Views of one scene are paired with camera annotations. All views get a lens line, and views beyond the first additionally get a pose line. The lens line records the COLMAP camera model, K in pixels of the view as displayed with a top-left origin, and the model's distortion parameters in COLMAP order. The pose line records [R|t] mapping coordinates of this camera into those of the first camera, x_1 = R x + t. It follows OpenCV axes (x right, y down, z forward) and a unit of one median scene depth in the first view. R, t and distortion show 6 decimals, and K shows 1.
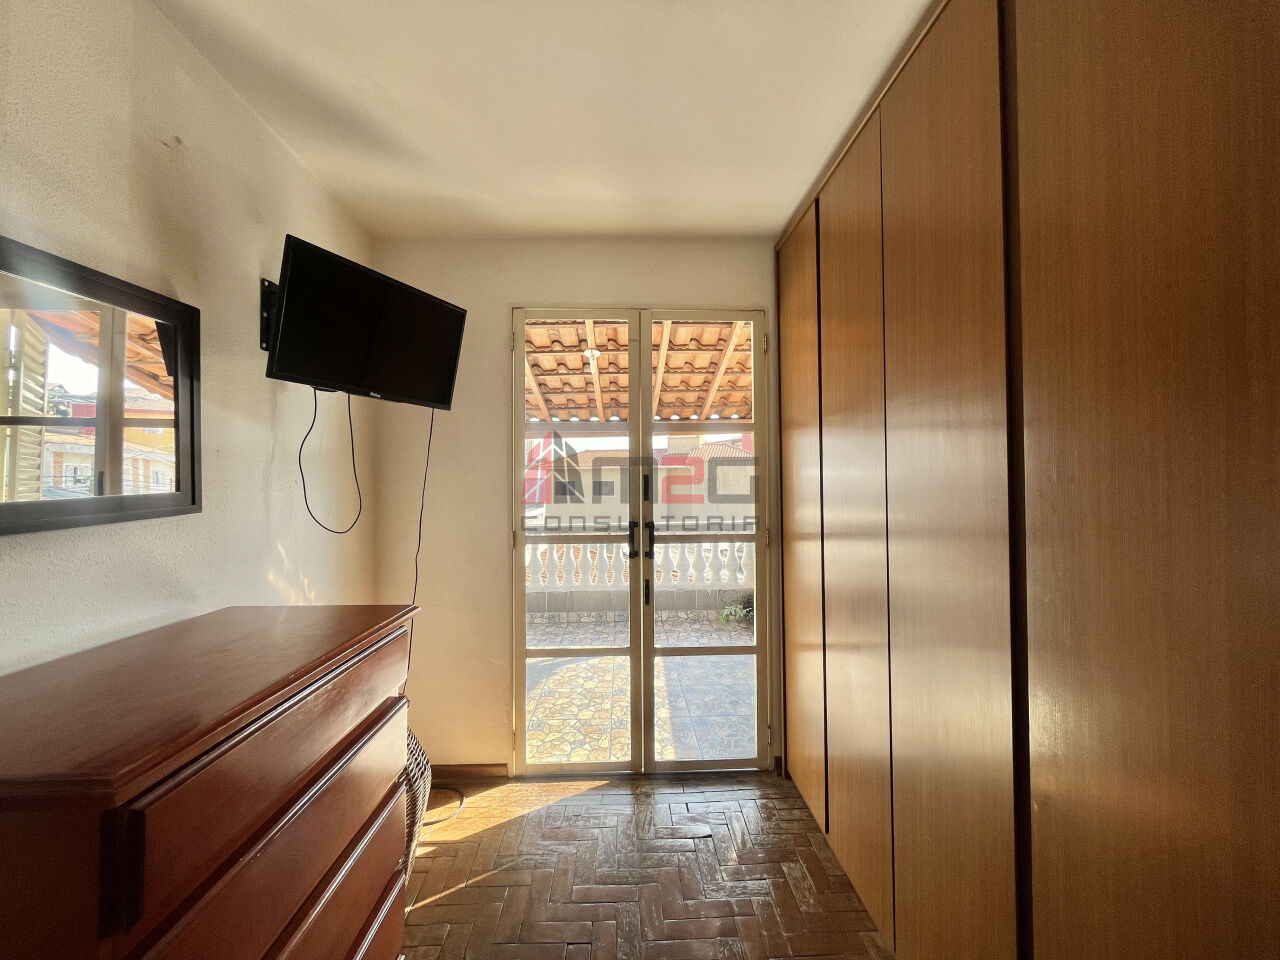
lens RADIAL K [[515.6, 0, 641.3], [0, 515.6, 475.7], [0, 0, 1]] dist [-0.003897, 0.000099]
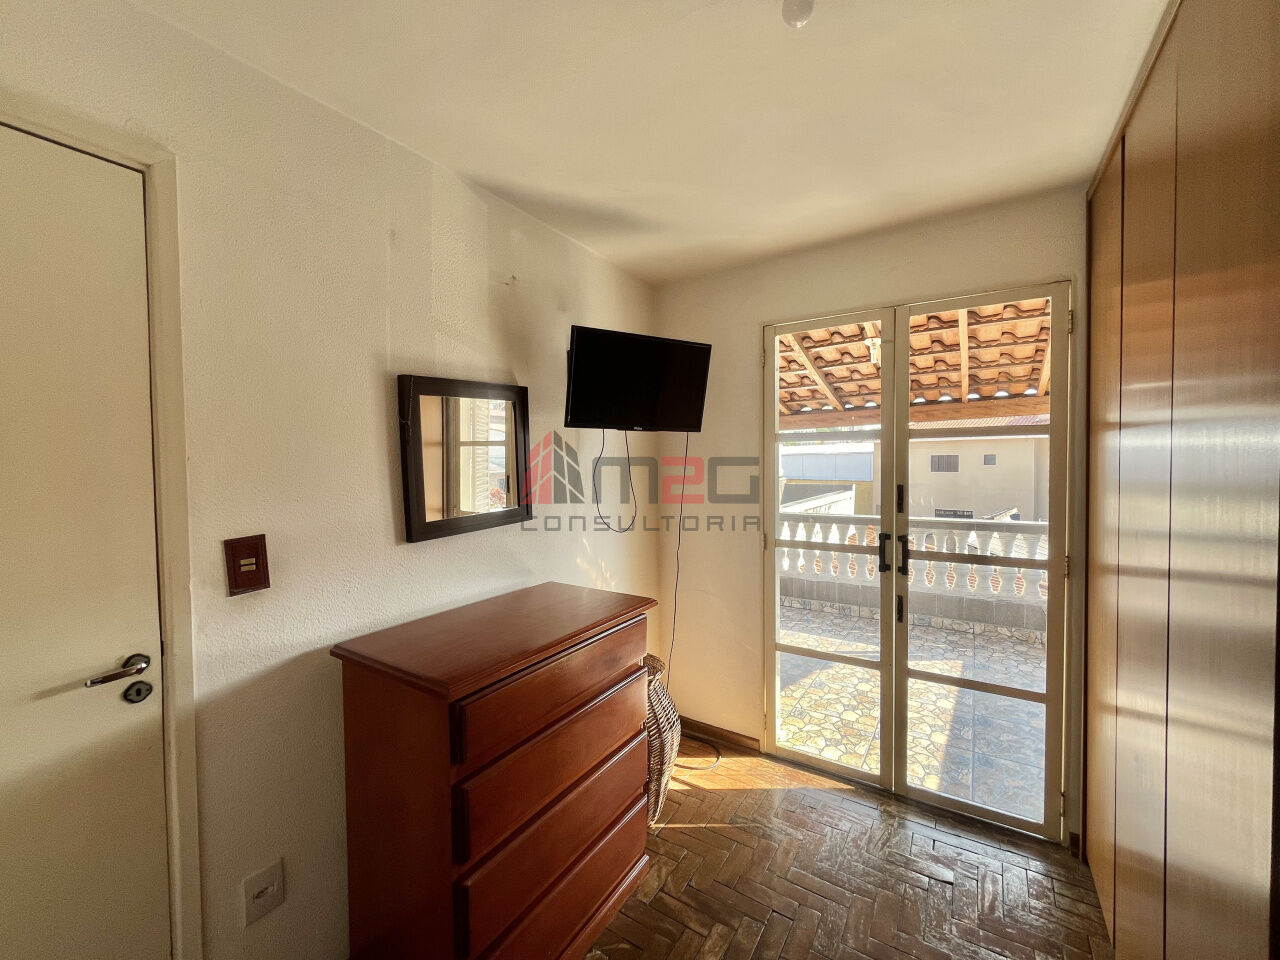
lens RADIAL K [[515.6, 0, 641.3], [0, 515.6, 475.7], [0, 0, 1]] dist [-0.003897, 0.000099]
pose [[0.816339, 0.014741, -0.577384, 0.168817], [0.015906, 0.998721, 0.047987, -0.072946], [0.577353, -0.048357, 0.815061, -0.034374]]
